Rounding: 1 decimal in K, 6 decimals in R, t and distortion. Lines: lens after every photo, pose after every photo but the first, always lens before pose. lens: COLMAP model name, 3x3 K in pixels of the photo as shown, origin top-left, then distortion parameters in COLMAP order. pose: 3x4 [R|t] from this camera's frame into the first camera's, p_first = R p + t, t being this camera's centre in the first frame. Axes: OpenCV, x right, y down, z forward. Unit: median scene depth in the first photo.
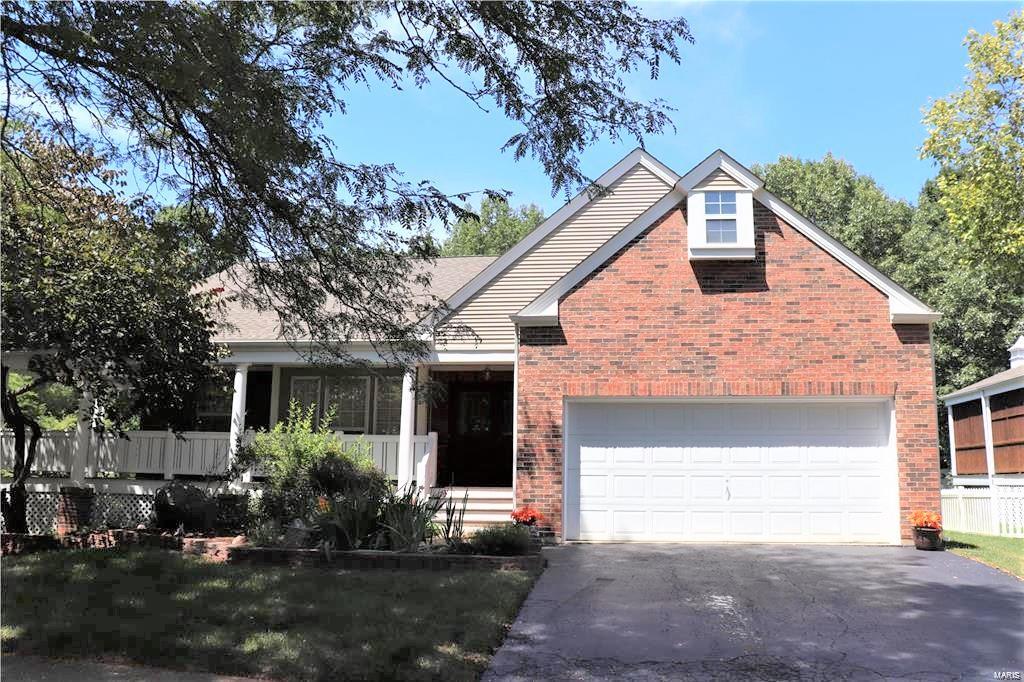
lens RADIAL K [[863.2, 0, 511.3], [0, 863.2, 343.7], [0, 0, 1]] dist [-0.133424, 0.109774]
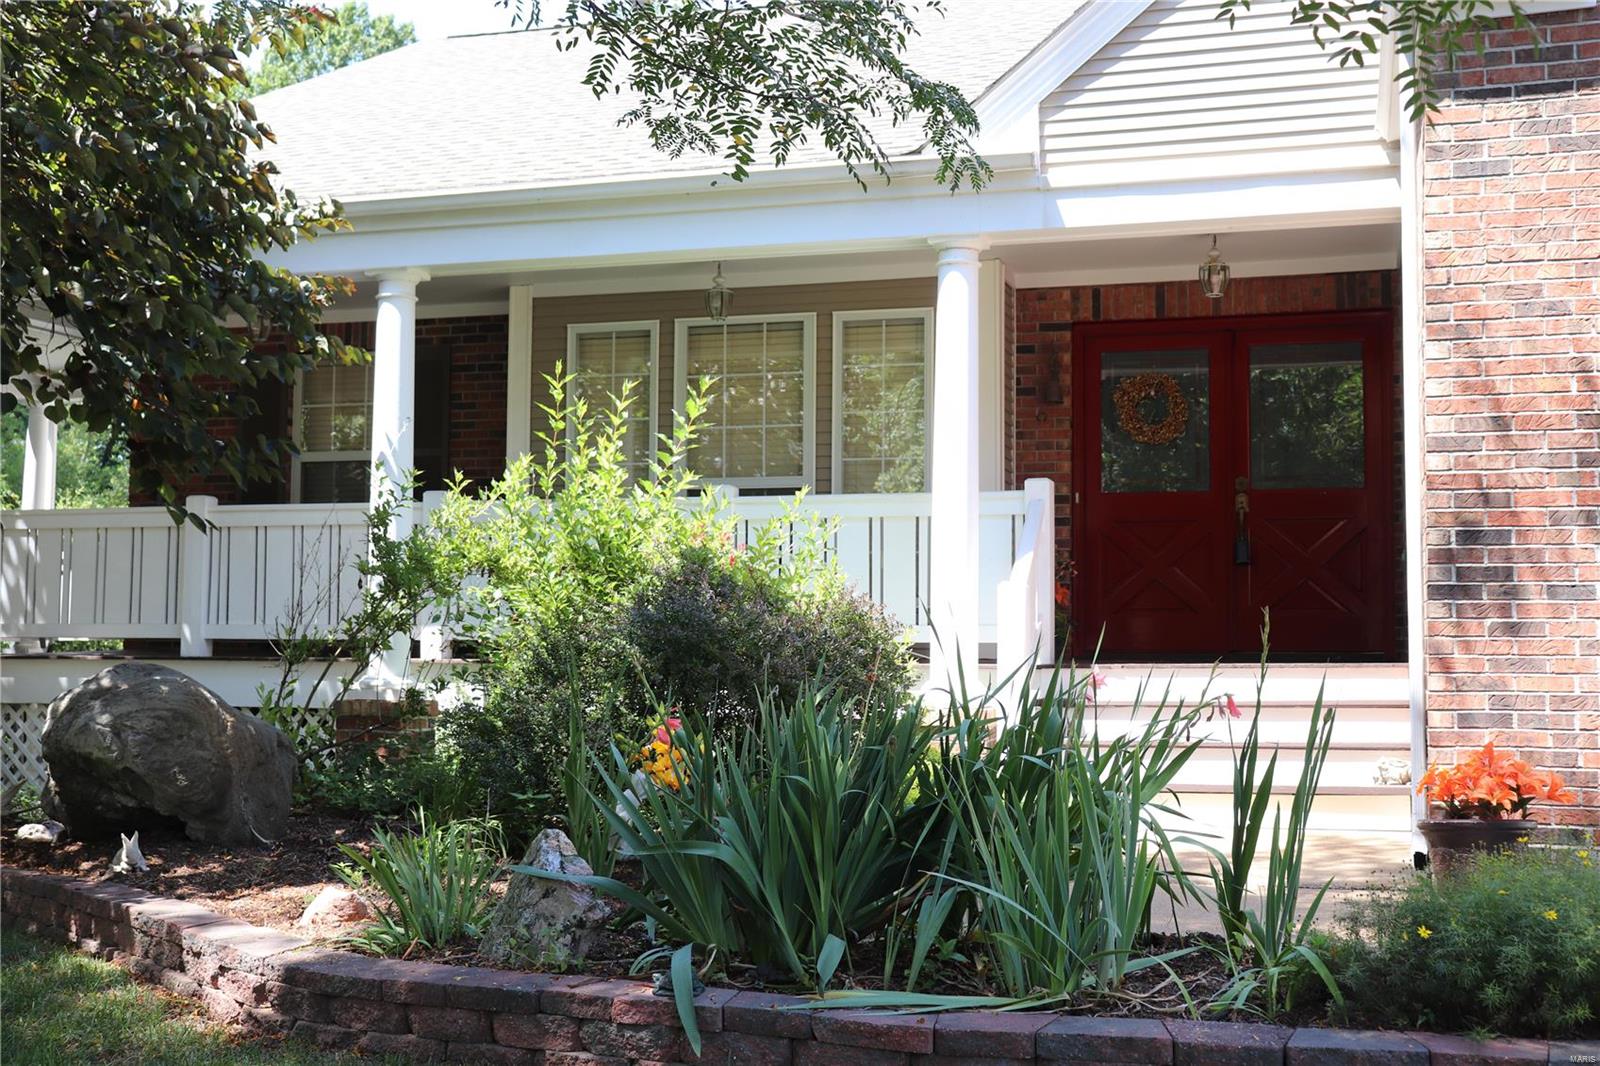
lens RADIAL K [[1920.5, 0, 800.2], [0, 1920.5, 531.2], [0, 0, 1]] dist [-0.000528, 0.000000]
pose [[0.987448, -0.020189, -0.156647, -0.076617], [0.036133, 0.994370, 0.099613, 0.057620], [0.153754, -0.104023, 0.982618, 0.378868]]
